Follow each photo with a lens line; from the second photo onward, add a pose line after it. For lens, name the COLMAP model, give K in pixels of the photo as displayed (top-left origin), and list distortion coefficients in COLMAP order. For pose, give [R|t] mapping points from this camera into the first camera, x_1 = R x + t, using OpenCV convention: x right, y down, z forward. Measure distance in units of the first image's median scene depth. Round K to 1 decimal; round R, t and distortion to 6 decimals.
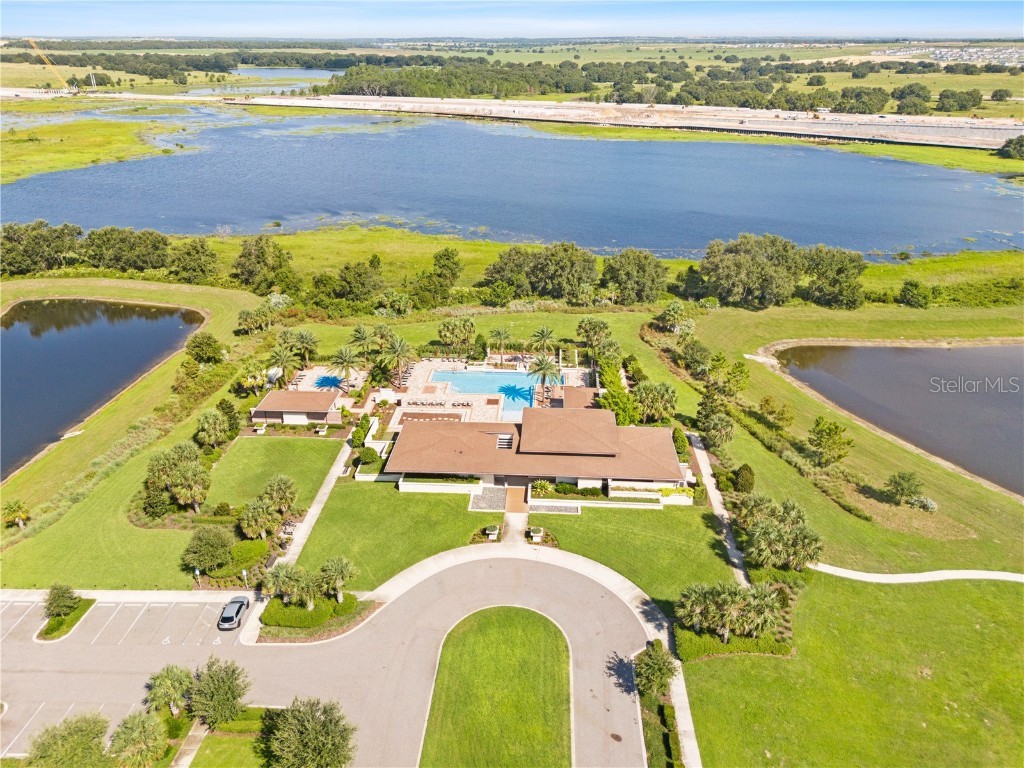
lens RADIAL K [[760.8, 0, 512.0], [0, 760.8, 384.0], [0, 0, 1]] dist [0.064858, -0.063208]
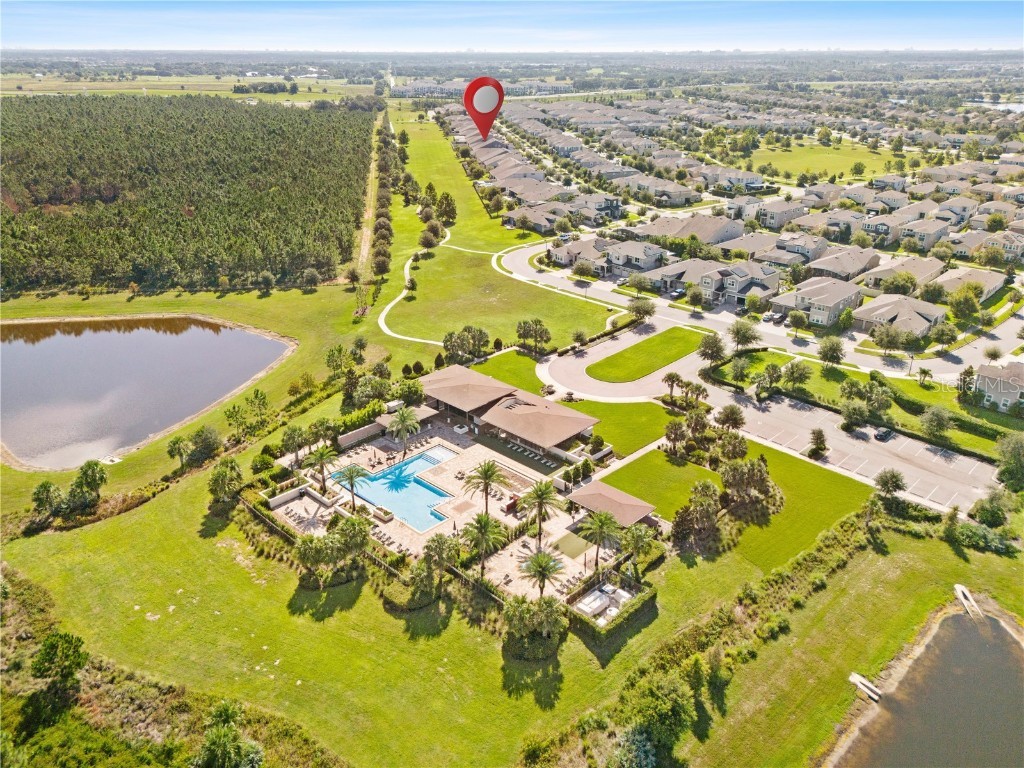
lens RADIAL K [[760.8, 0, 512.0], [0, 760.8, 384.0], [0, 0, 1]] dist [0.064858, -0.063208]
pose [[-0.757317, -0.265916, 0.596456, -0.845038], [0.259407, 0.715700, 0.648445, -0.863992], [-0.599315, 0.645804, -0.473031, 1.693845]]
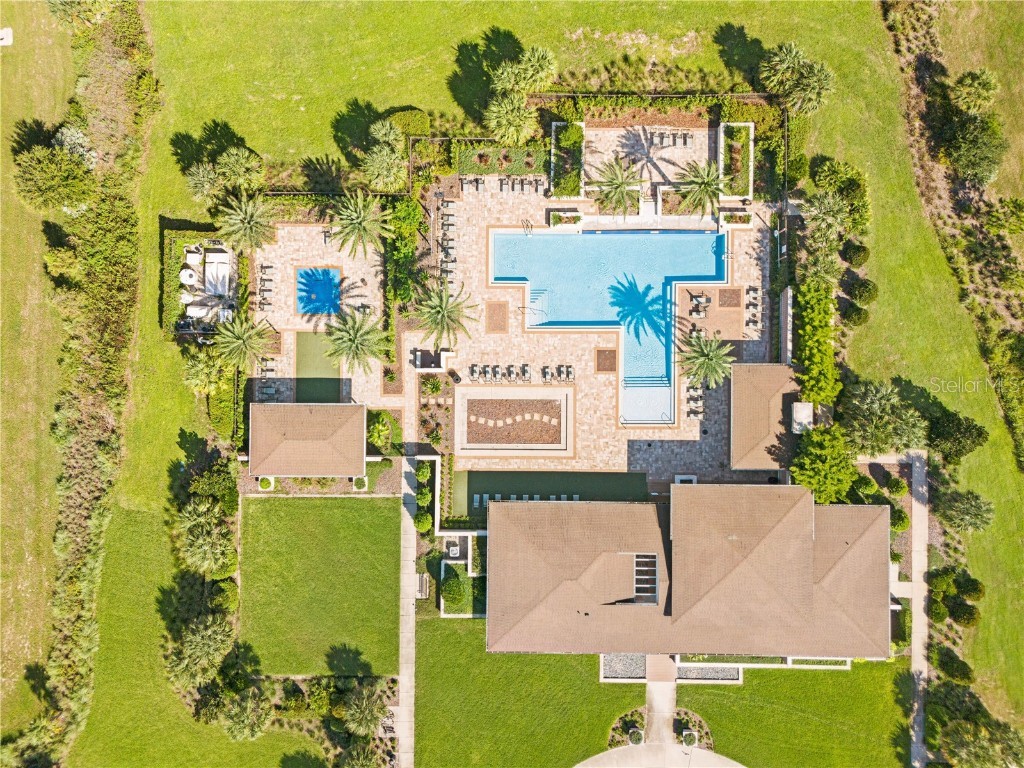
lens RADIAL K [[760.8, 0, 512.0], [0, 760.8, 384.0], [0, 0, 1]] dist [0.064858, -0.063208]
pose [[0.998647, -0.050559, -0.012134, -0.119710], [0.031914, 0.411811, 0.910710, -0.672319], [-0.041048, -0.909866, 0.412868, 0.921342]]
